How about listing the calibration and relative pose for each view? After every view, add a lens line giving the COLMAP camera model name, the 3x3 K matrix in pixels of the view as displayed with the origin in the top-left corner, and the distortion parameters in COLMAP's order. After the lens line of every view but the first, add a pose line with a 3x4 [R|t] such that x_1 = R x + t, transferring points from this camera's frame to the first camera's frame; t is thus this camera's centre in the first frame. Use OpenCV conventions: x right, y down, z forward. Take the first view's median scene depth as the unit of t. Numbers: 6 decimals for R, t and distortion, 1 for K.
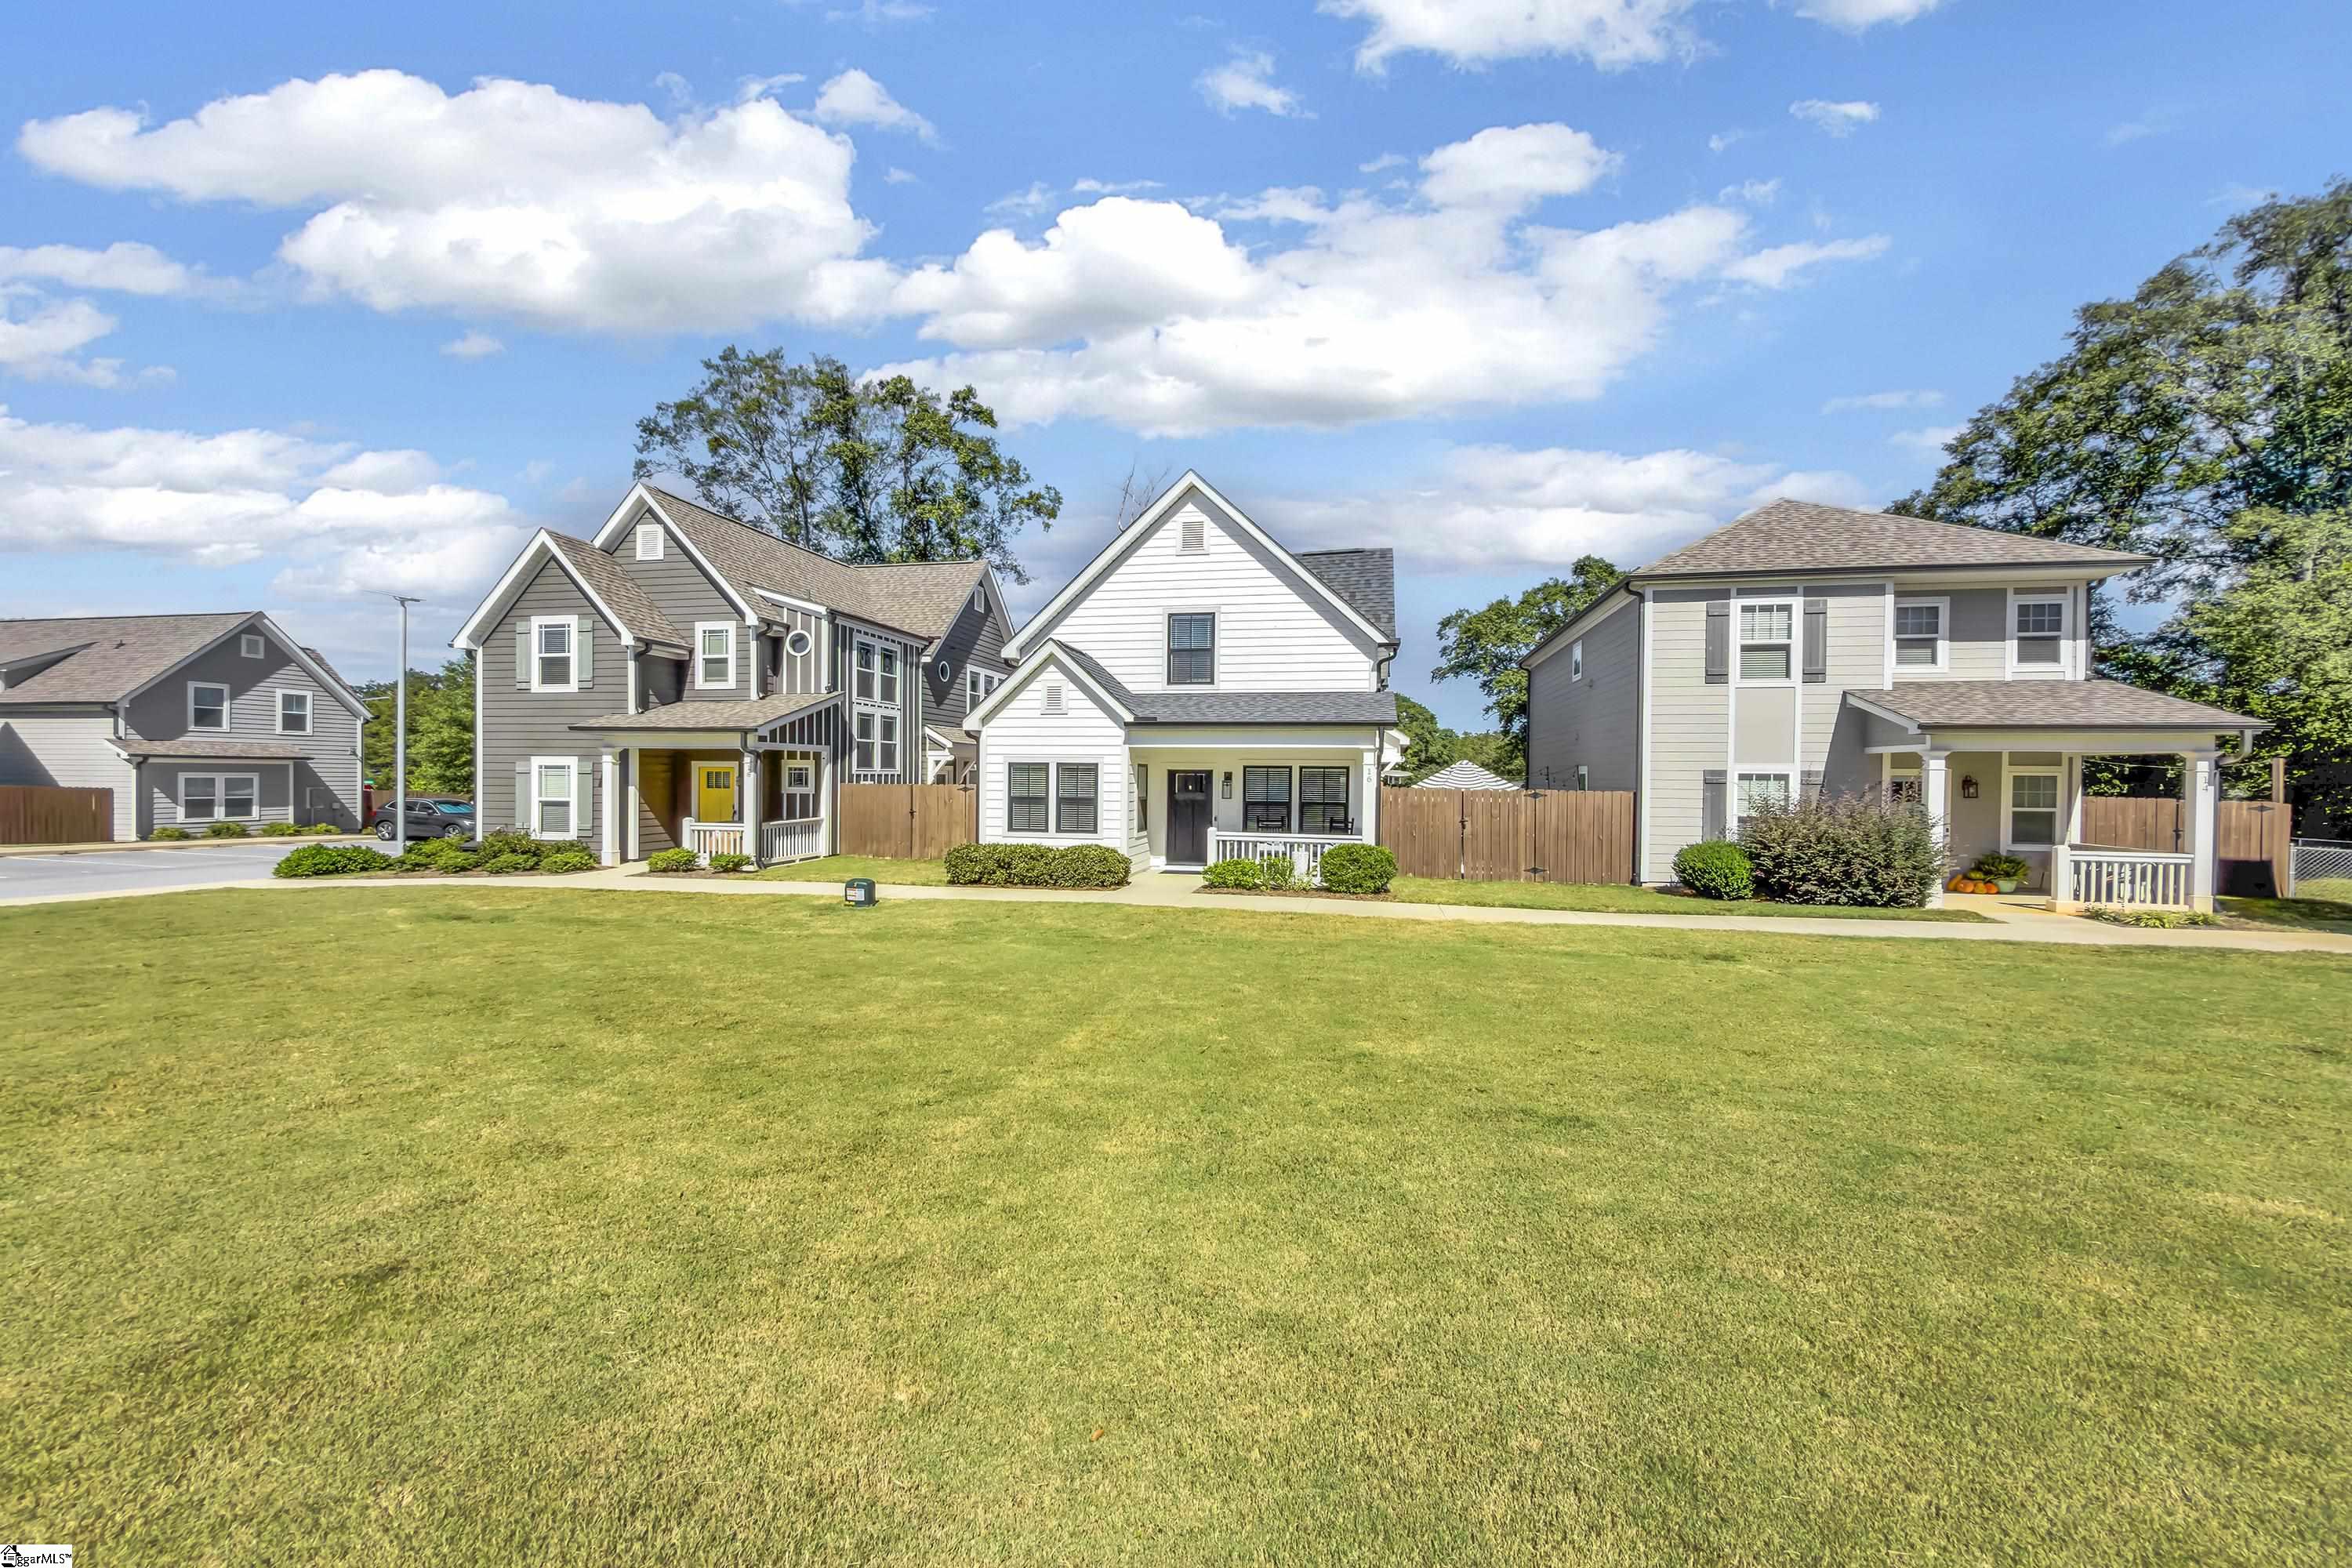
lens RADIAL K [[940.2, 0, 1150.3], [0, 940.2, 785.9], [0, 0, 1]] dist [-0.012766, -0.000069]
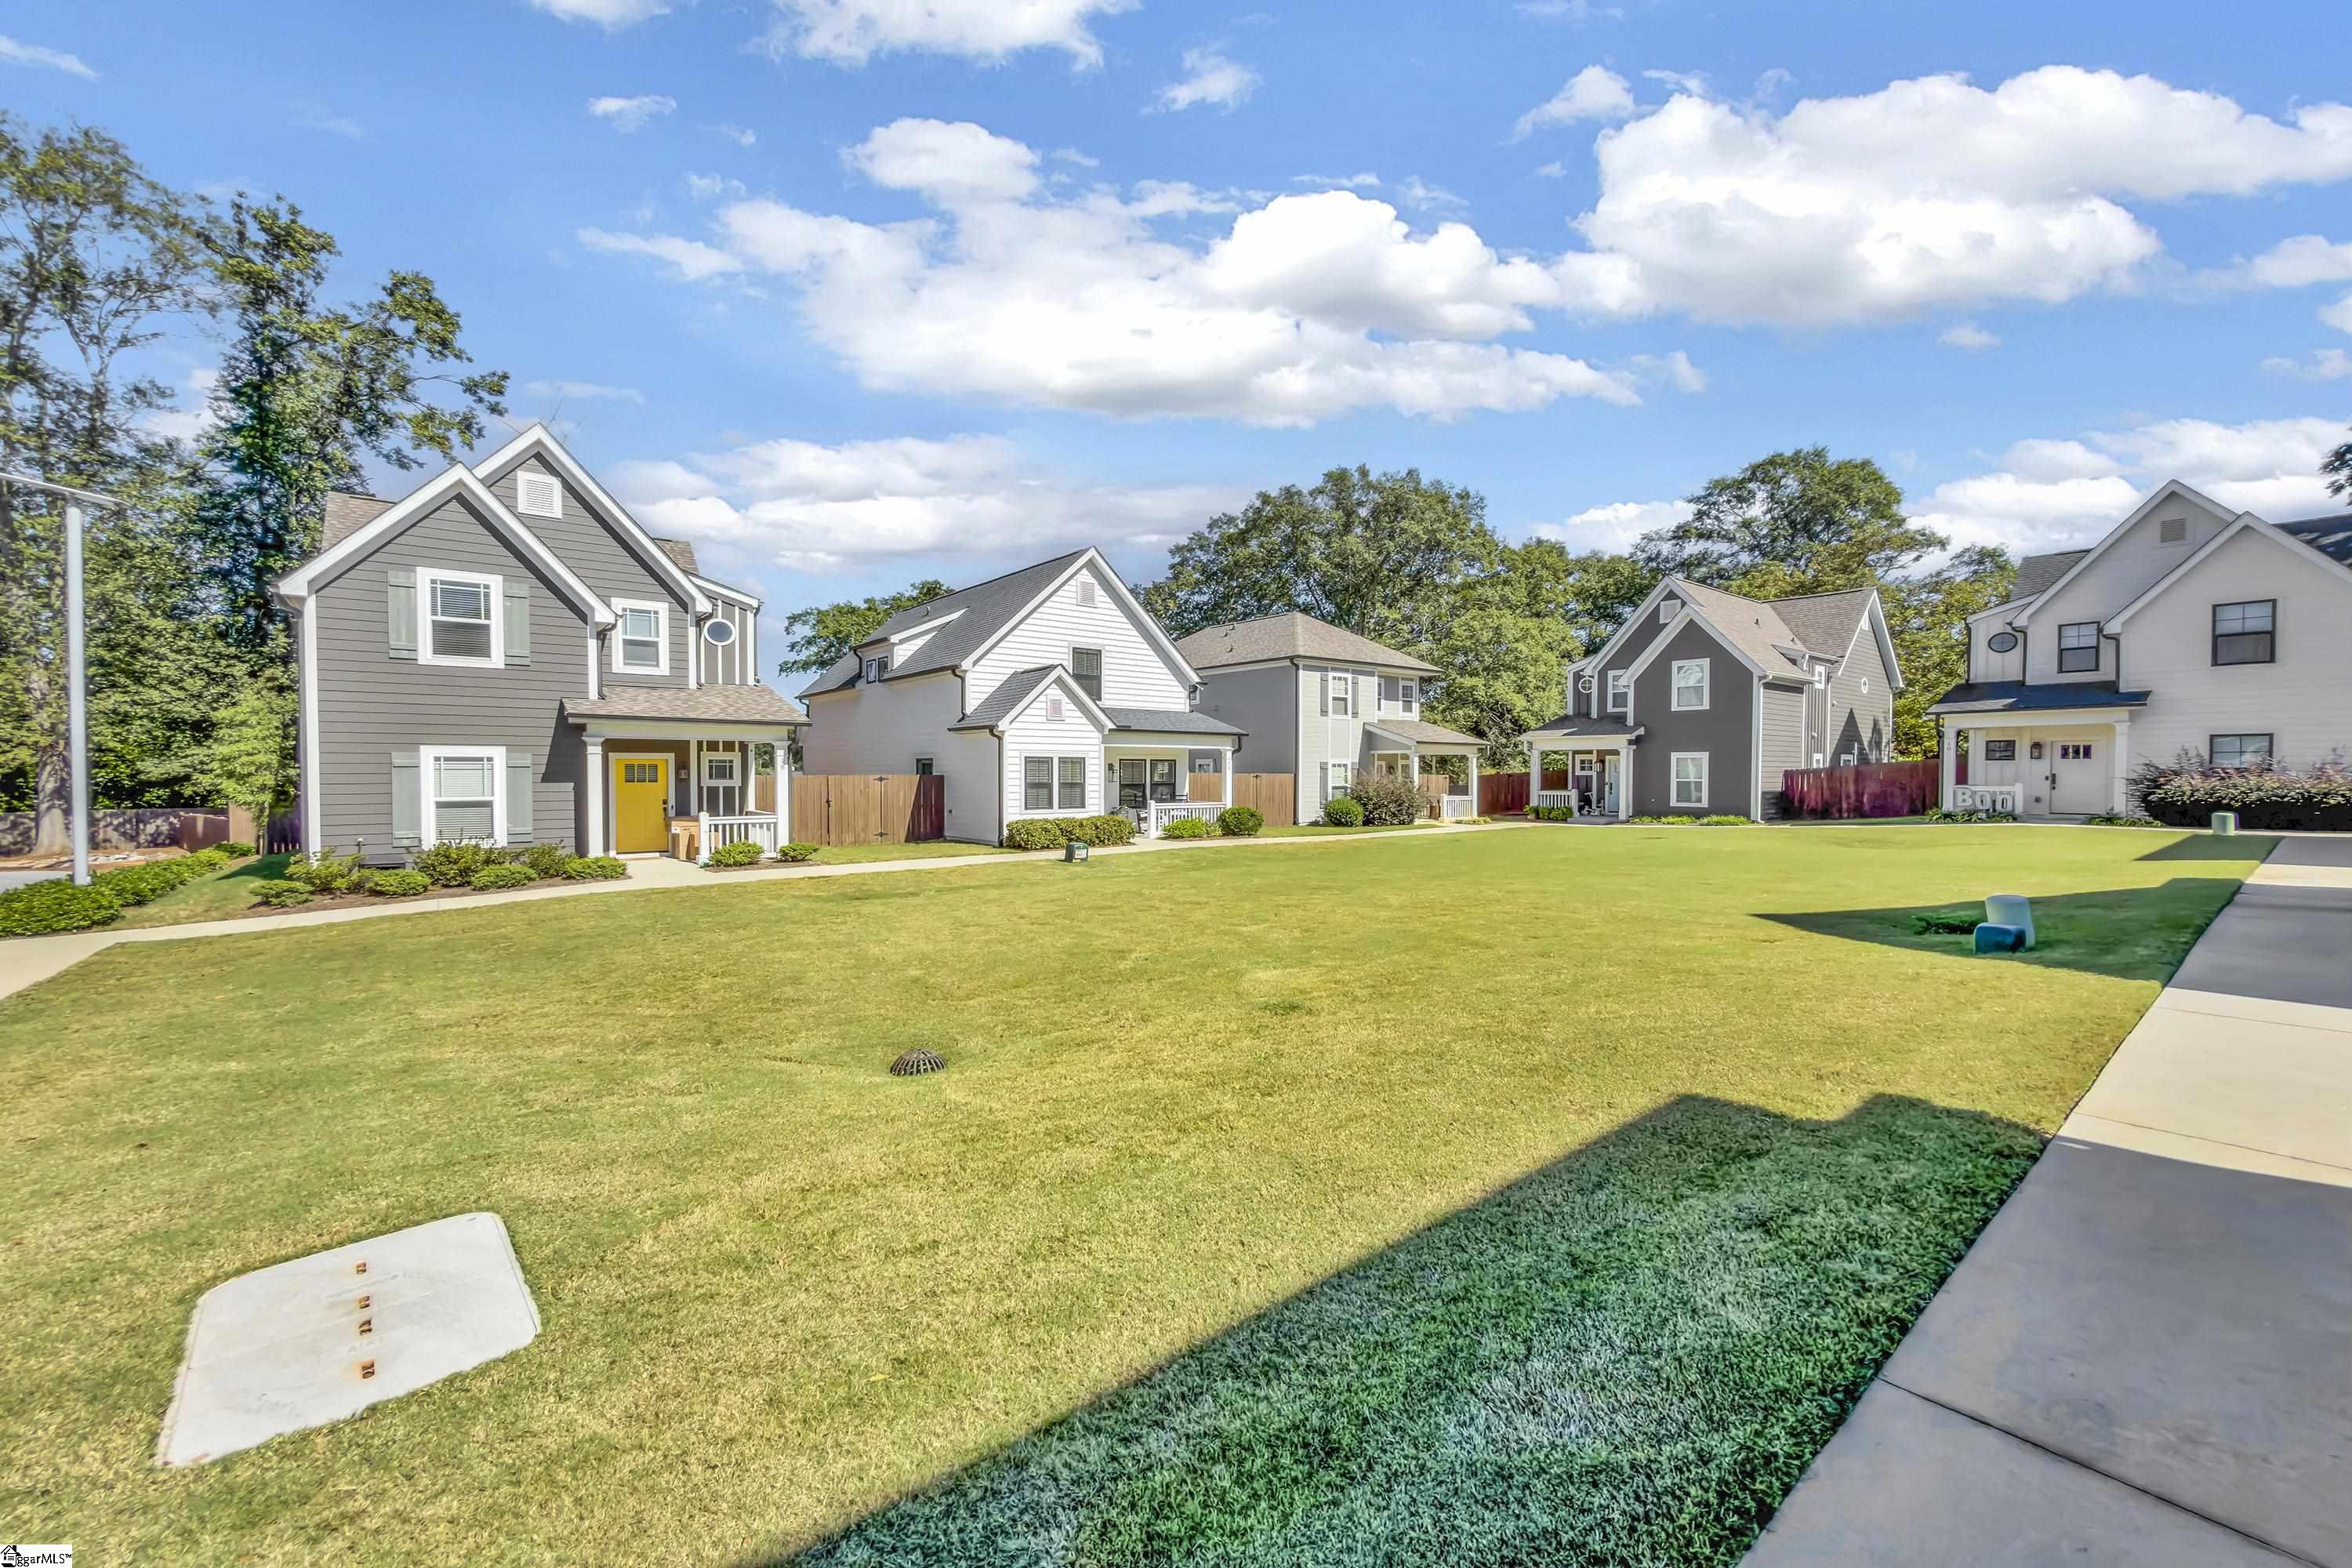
lens RADIAL K [[940.2, 0, 1150.3], [0, 940.2, 785.9], [0, 0, 1]] dist [-0.012766, -0.000069]
pose [[0.644559, -0.021800, 0.764244, -1.029905], [0.010088, 0.999749, 0.020010, -0.008995], [-0.764488, -0.005188, 0.644617, 0.035205]]
